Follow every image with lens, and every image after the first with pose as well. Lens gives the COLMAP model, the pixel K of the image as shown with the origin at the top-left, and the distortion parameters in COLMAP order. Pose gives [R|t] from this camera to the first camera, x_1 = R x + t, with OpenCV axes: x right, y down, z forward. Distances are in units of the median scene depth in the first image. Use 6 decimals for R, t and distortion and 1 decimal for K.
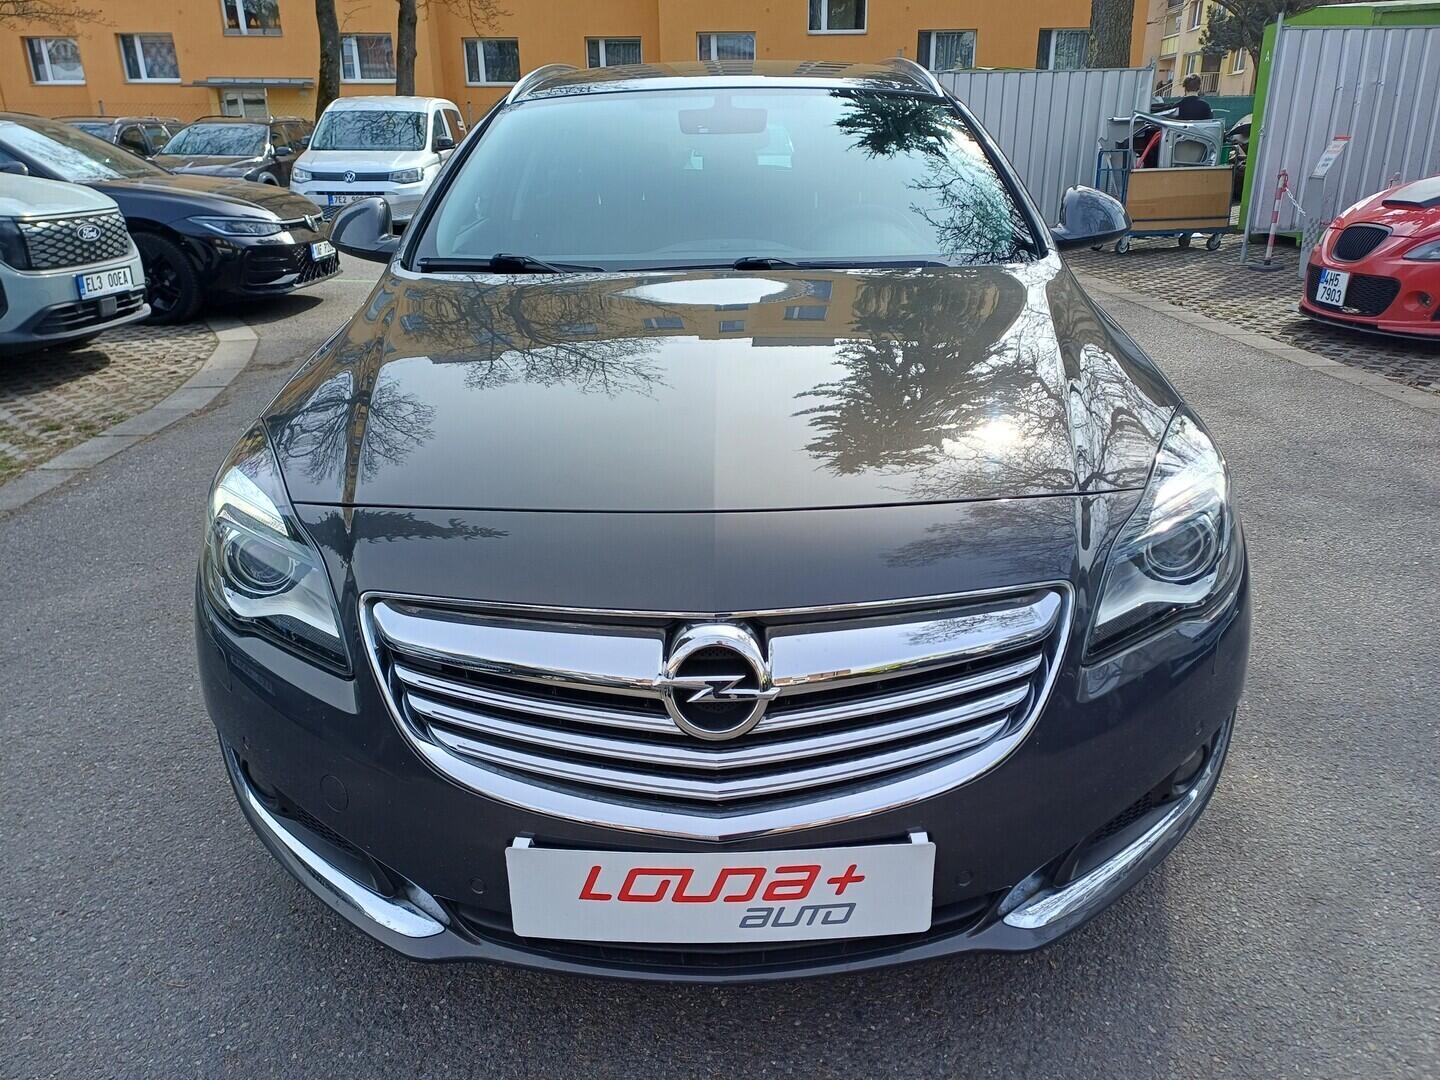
lens RADIAL K [[1034.2, 0, 720.0], [0, 1034.2, 540.0], [0, 0, 1]] dist [0.004685, -0.018392]
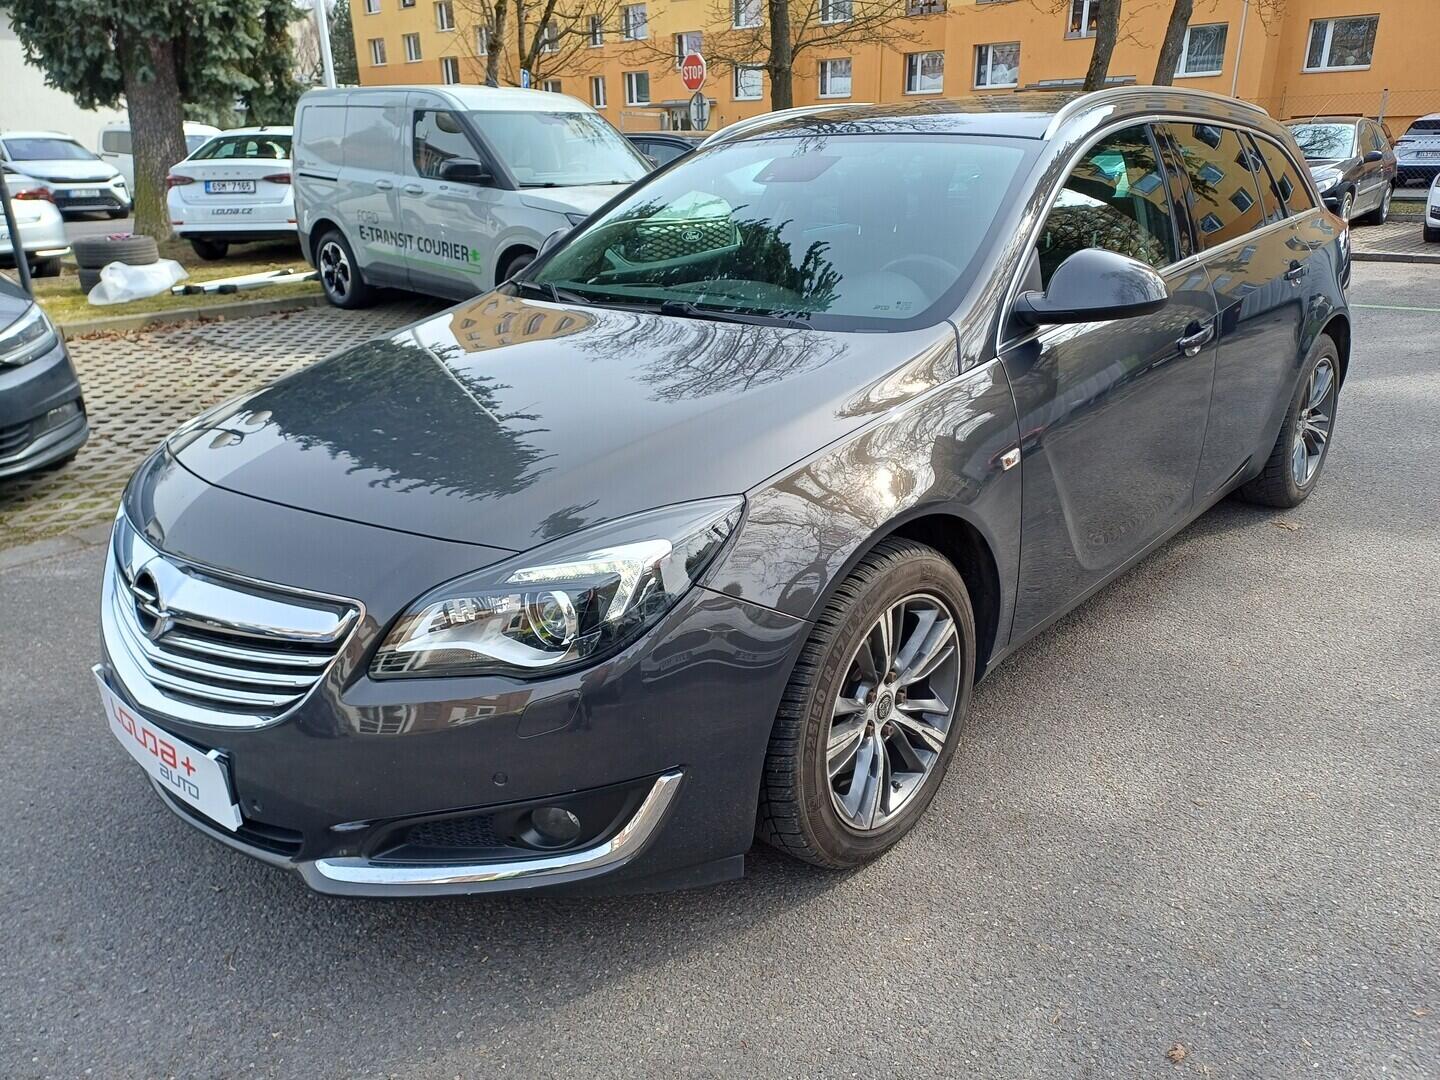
lens RADIAL K [[1034.2, 0, 720.0], [0, 1034.2, 540.0], [0, 0, 1]] dist [0.004685, -0.018392]
pose [[0.744819, 0.216672, -0.631109, 0.283815], [-0.214009, 0.973415, 0.081625, -0.044220], [0.632017, 0.074267, 0.771388, 0.071250]]
